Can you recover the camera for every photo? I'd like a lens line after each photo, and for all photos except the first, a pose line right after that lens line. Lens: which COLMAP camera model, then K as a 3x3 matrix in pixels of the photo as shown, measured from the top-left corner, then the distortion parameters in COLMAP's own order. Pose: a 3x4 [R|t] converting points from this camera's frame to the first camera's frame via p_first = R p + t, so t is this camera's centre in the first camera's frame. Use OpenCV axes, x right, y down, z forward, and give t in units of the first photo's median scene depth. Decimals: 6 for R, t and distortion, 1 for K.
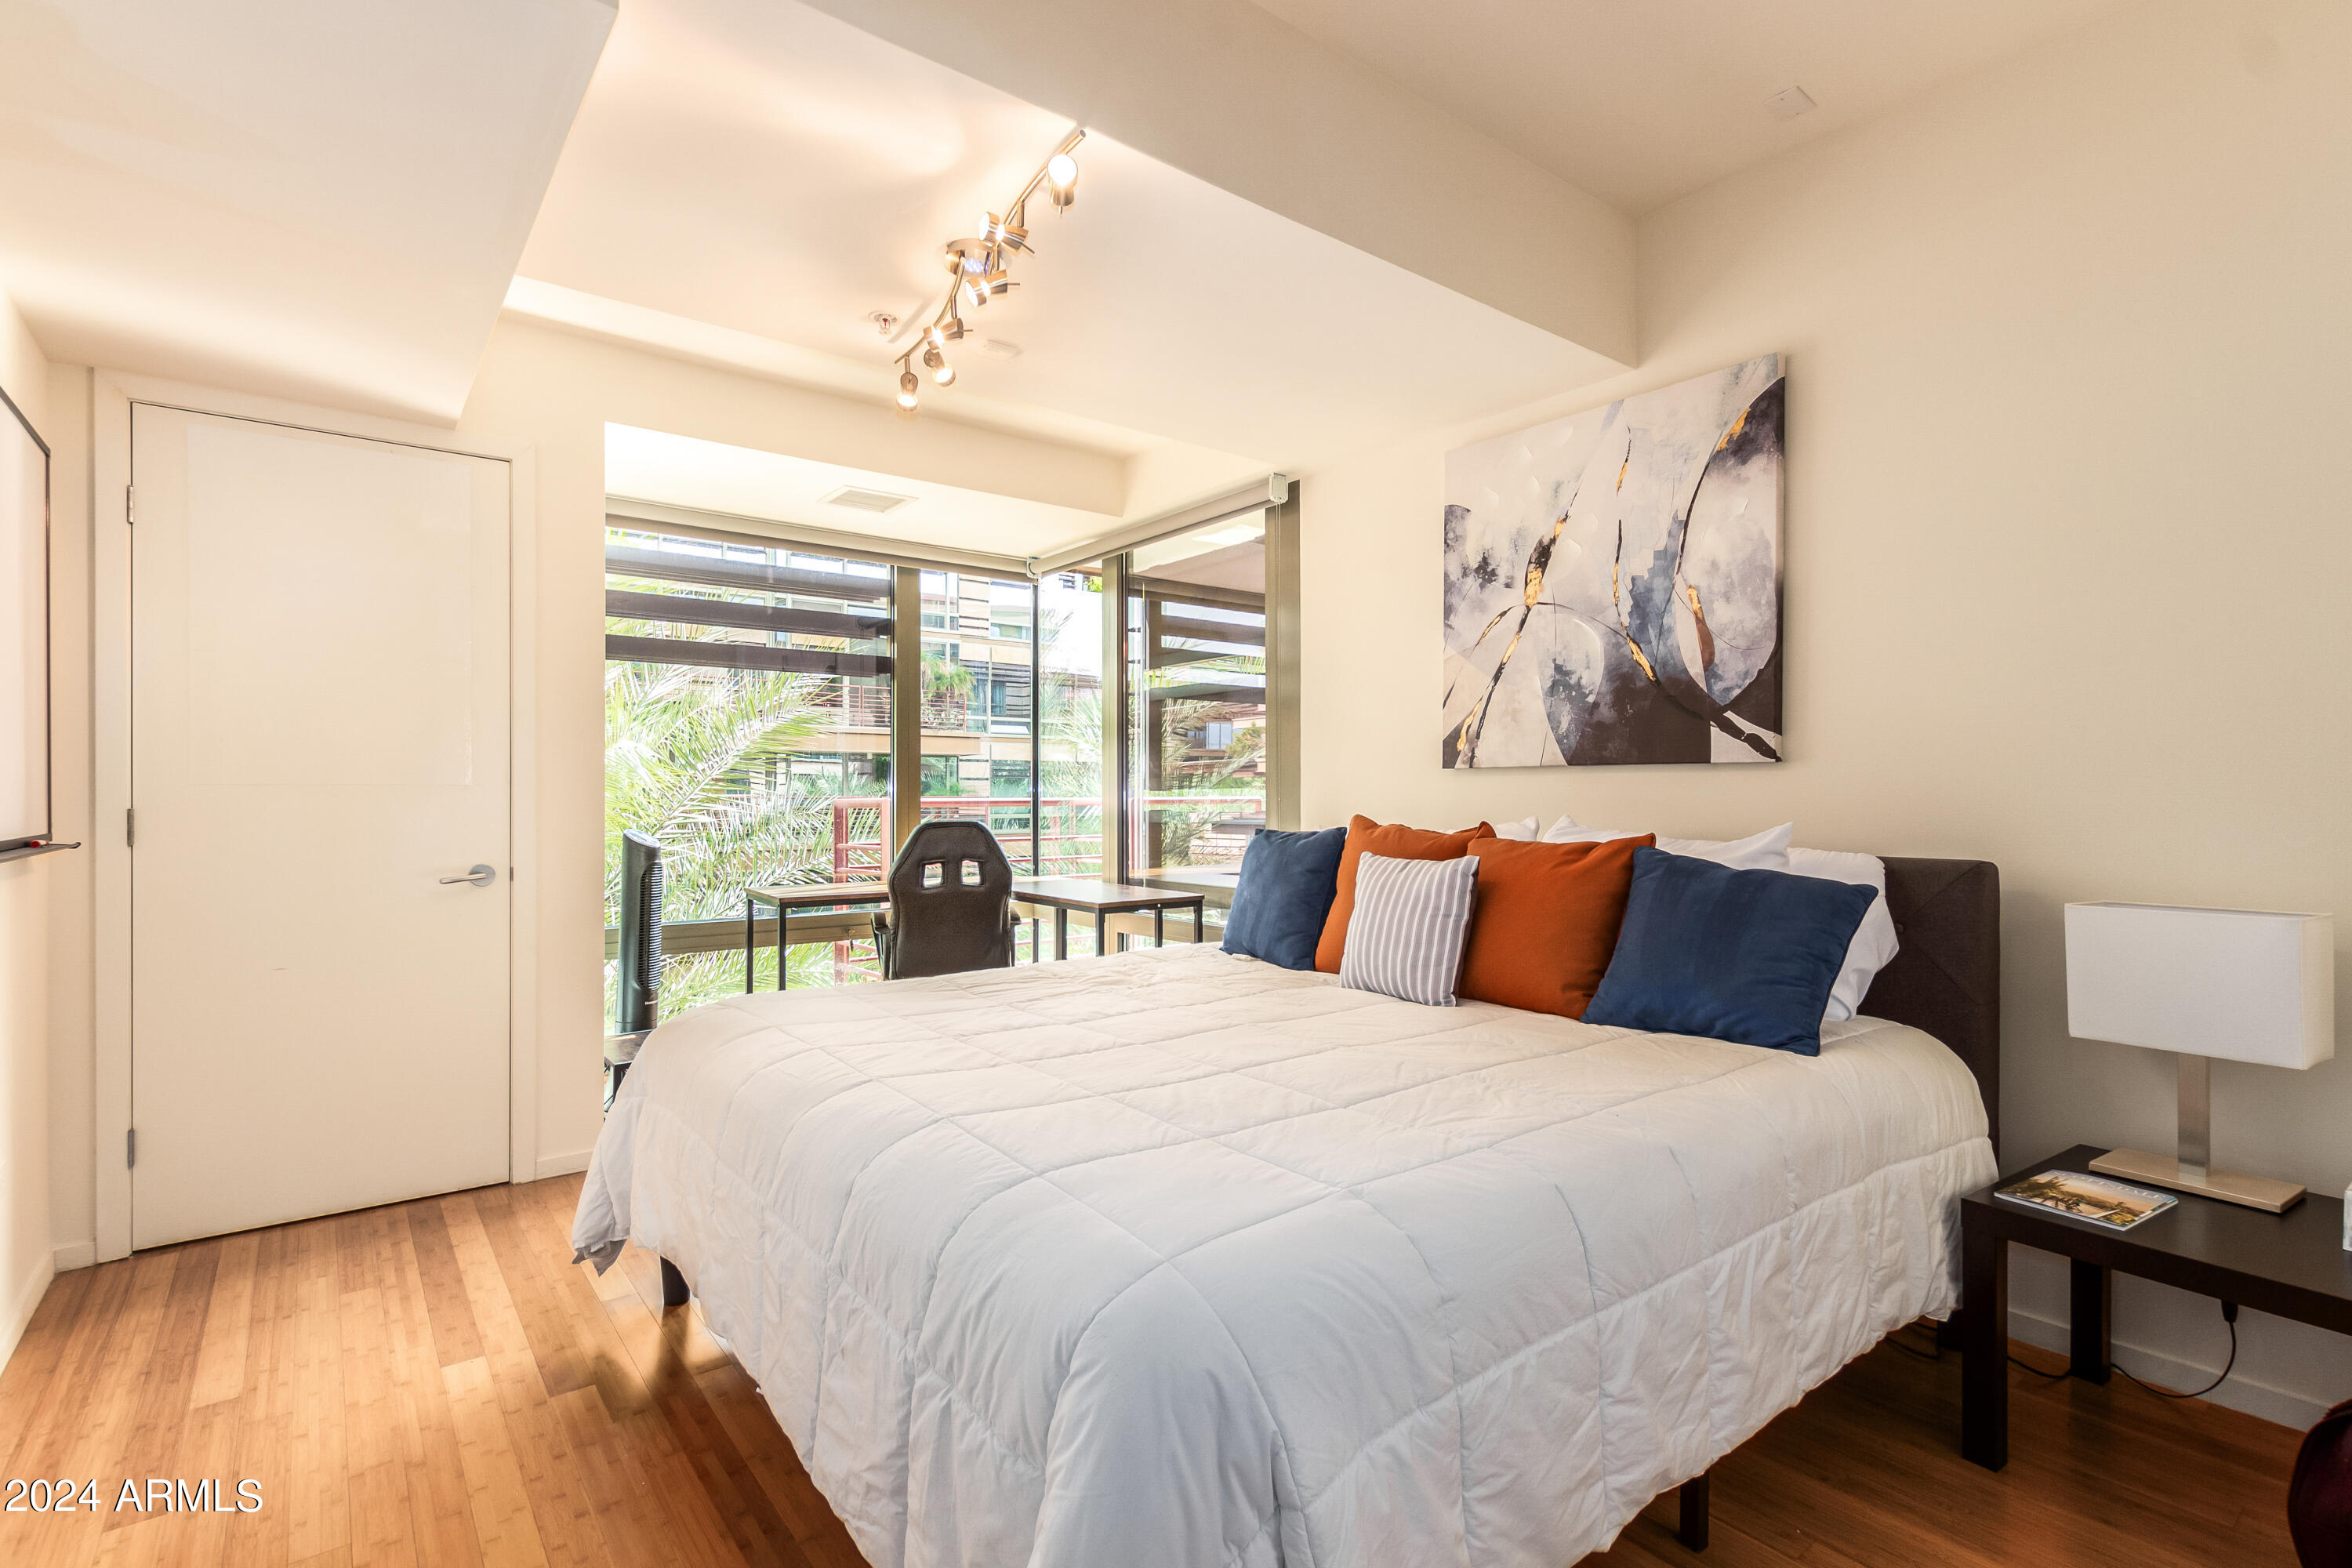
lens RADIAL K [[1105.5, 0, 1177.9], [0, 1105.5, 784.6], [0, 0, 1]] dist [0.014591, -0.007936]
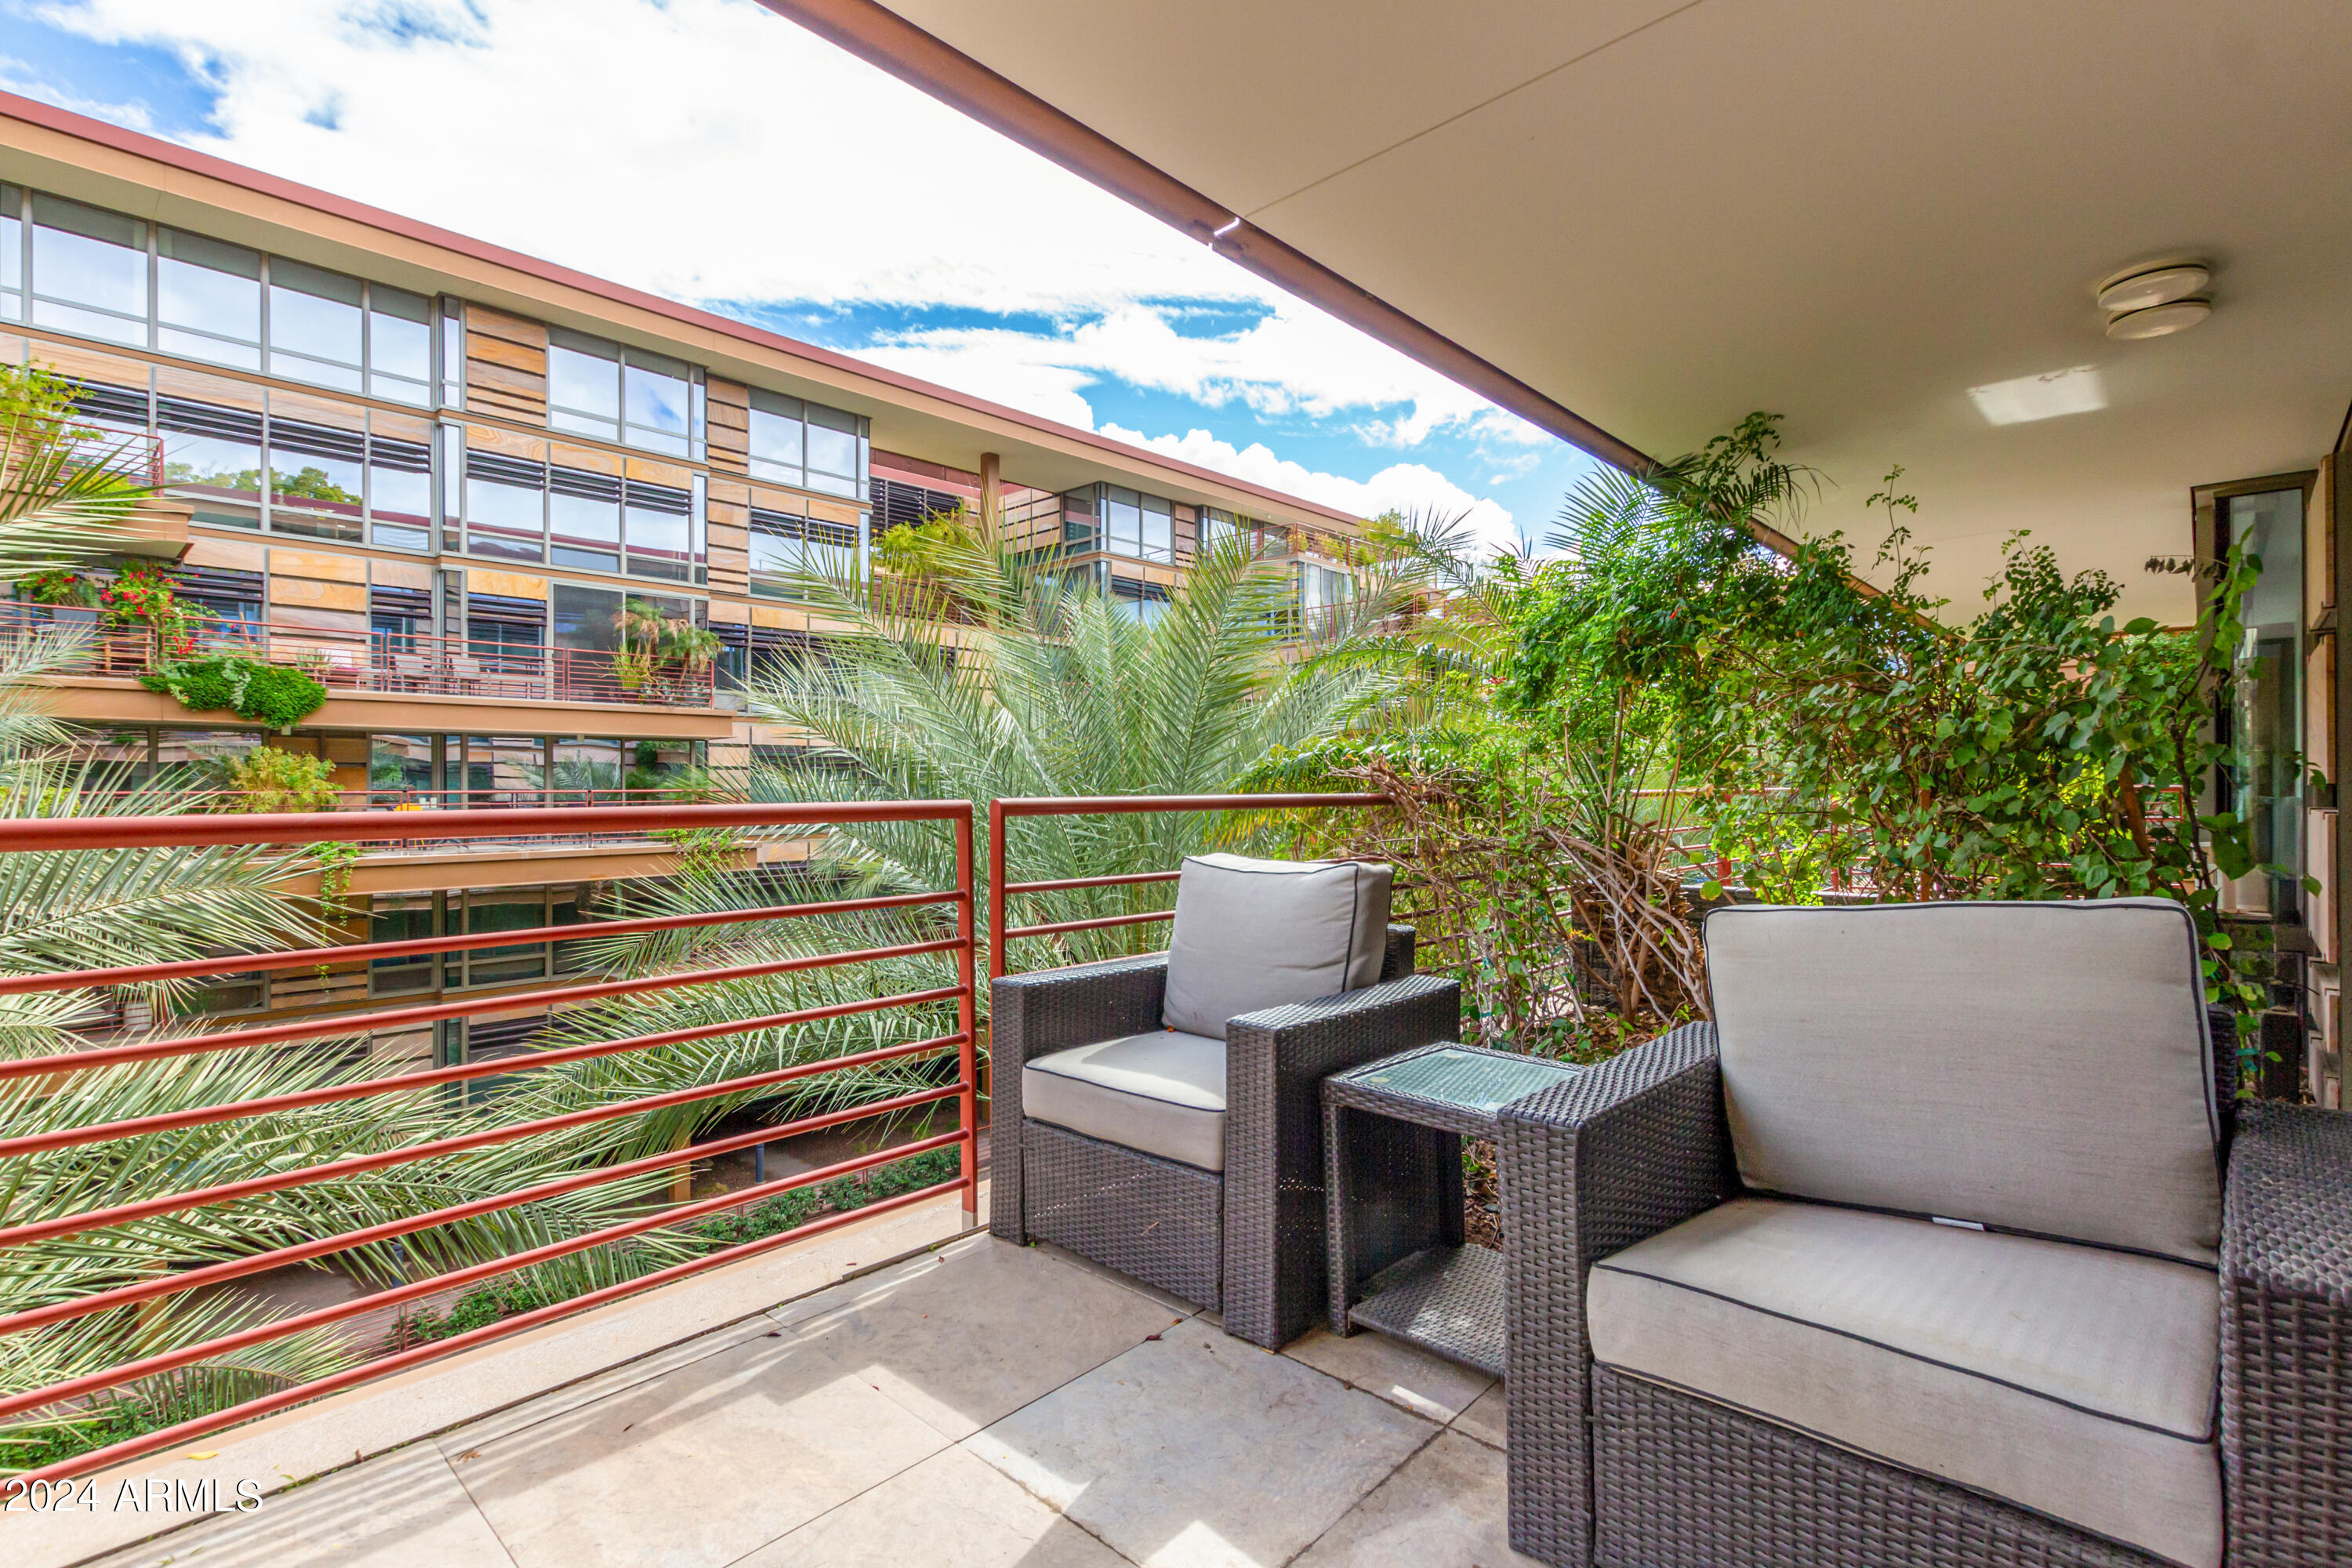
lens RADIAL K [[1105.5, 0, 1177.9], [0, 1105.5, 784.6], [0, 0, 1]] dist [0.014591, -0.007936]
pose [[0.986460, -0.007719, 0.163822, 0.015333], [0.006190, 0.999932, 0.009844, 0.002012], [-0.163887, -0.008696, 0.986441, 0.269522]]
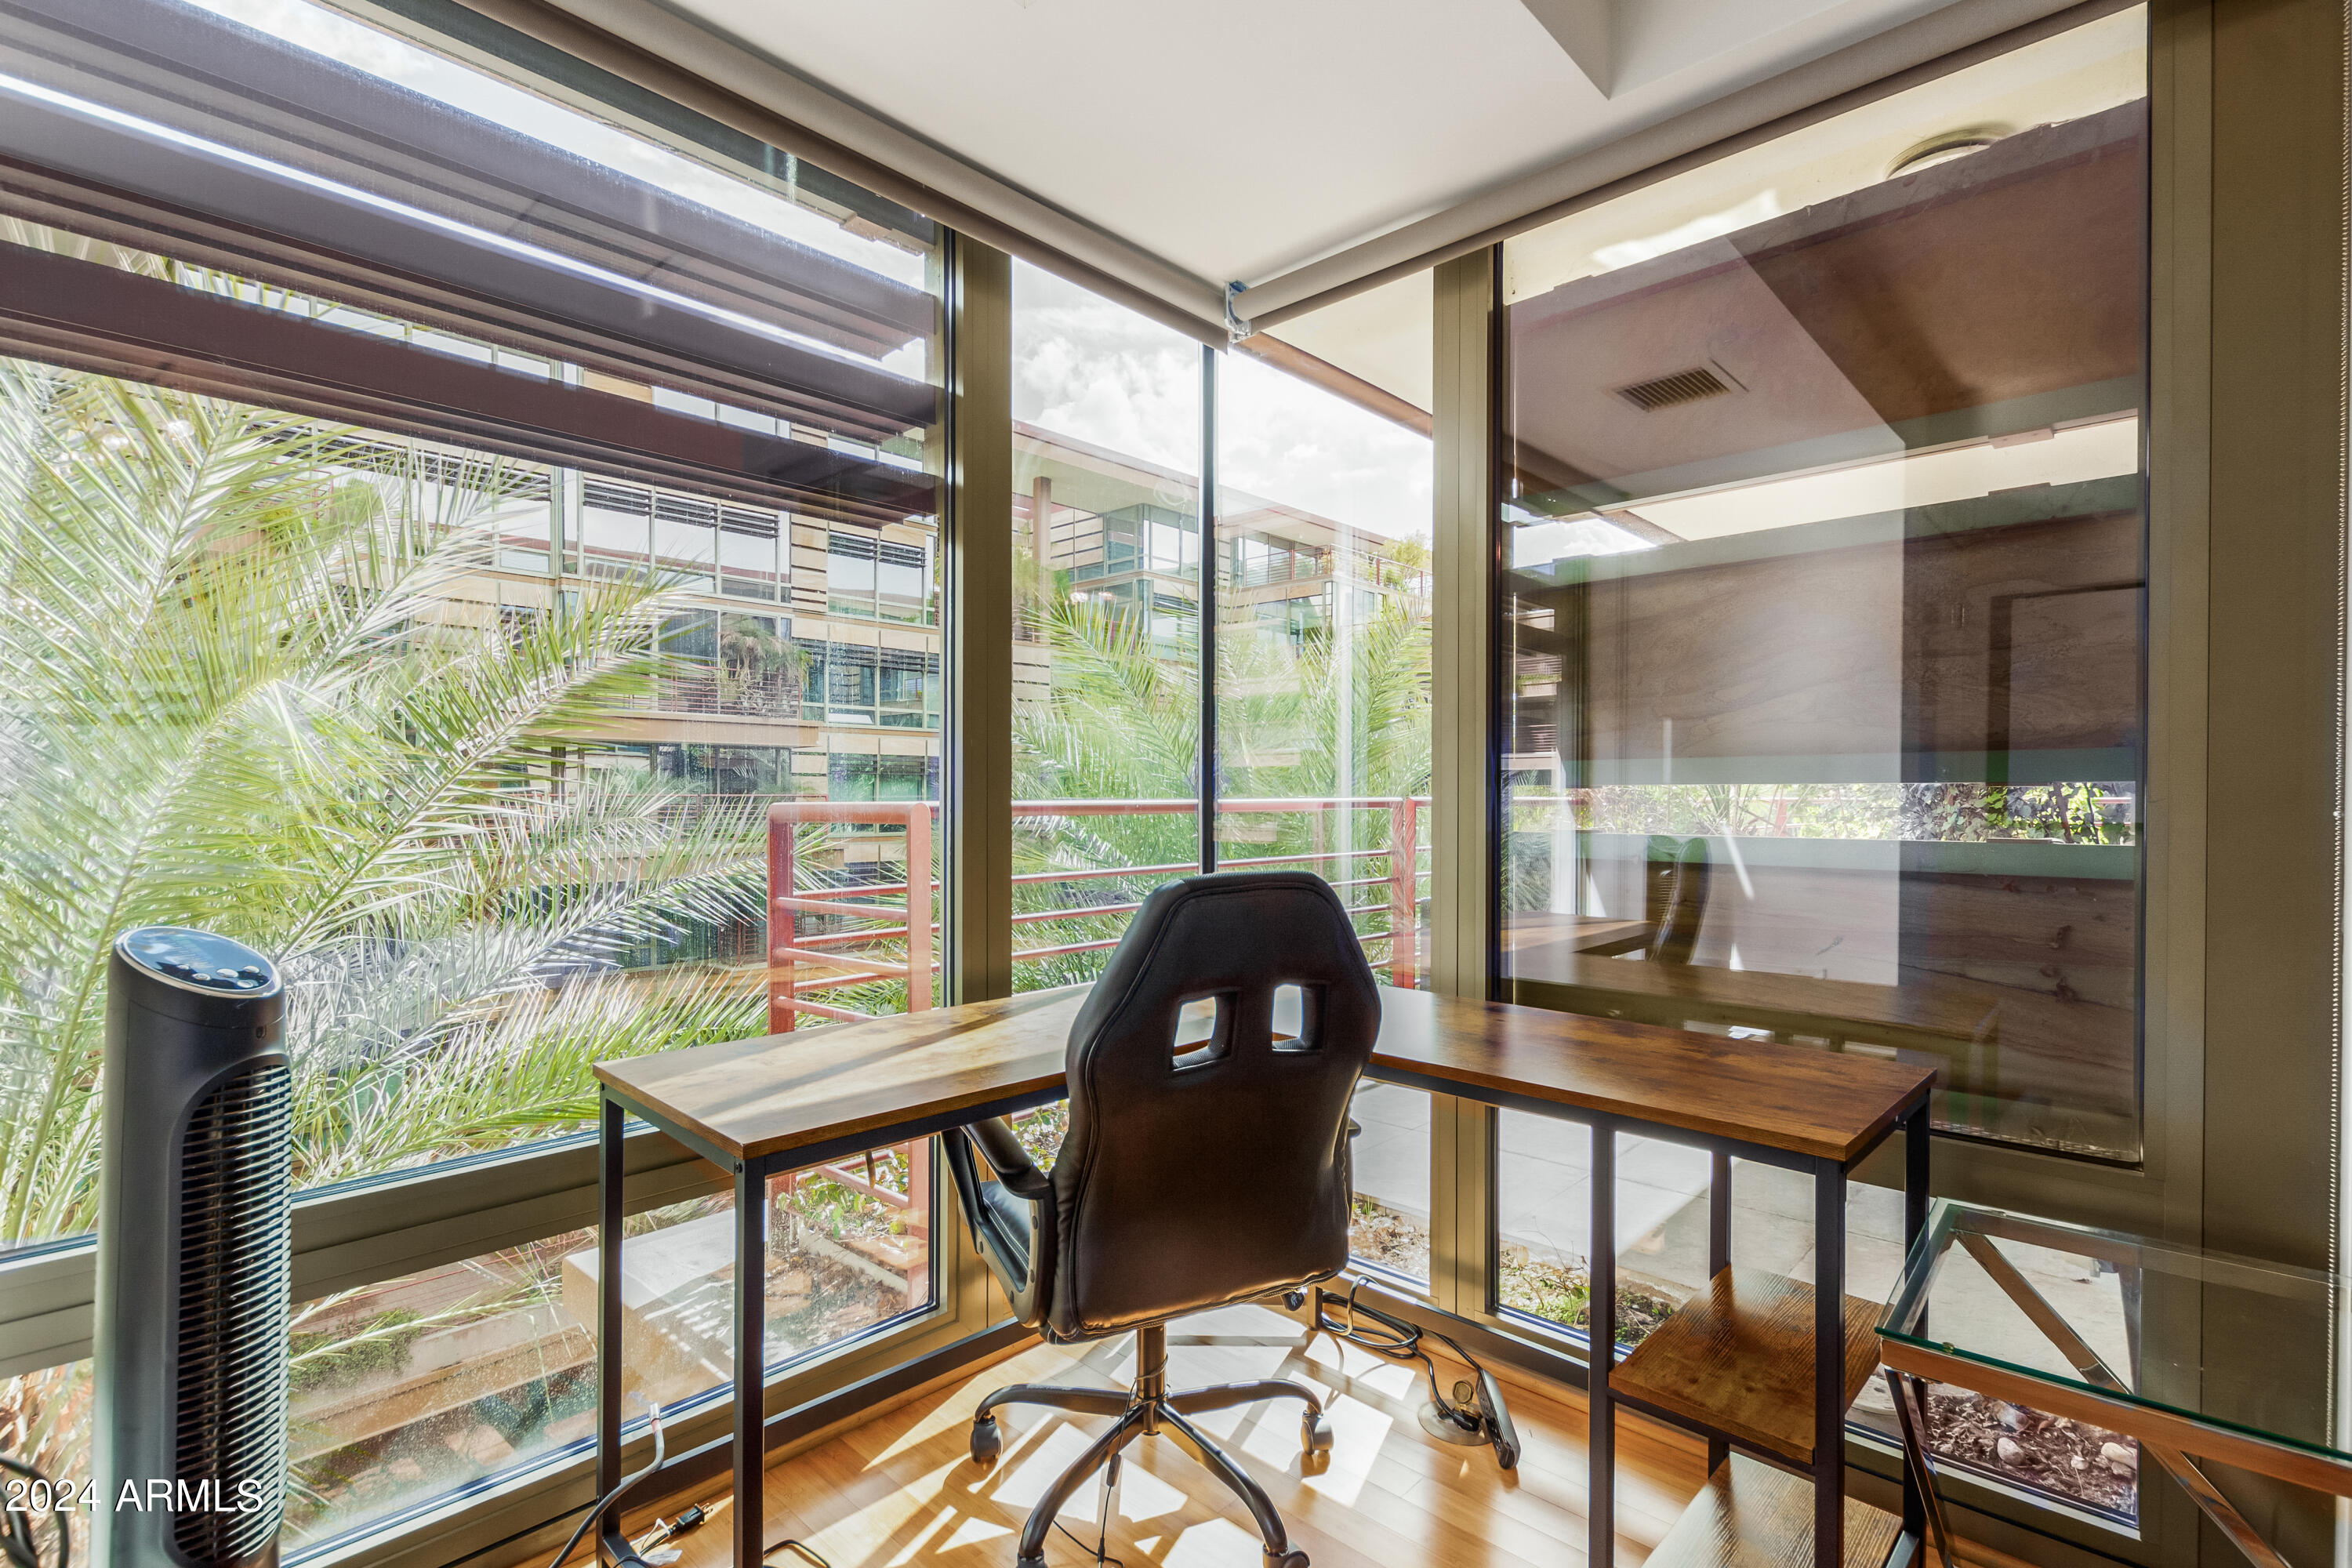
lens RADIAL K [[1105.5, 0, 1177.9], [0, 1105.5, 784.6], [0, 0, 1]] dist [0.014591, -0.007936]
pose [[0.986655, -0.000120, 0.162822, -0.076226], [-0.000223, 0.999998, 0.002083, 0.001632], [-0.162822, -0.002092, 0.986653, 0.178481]]
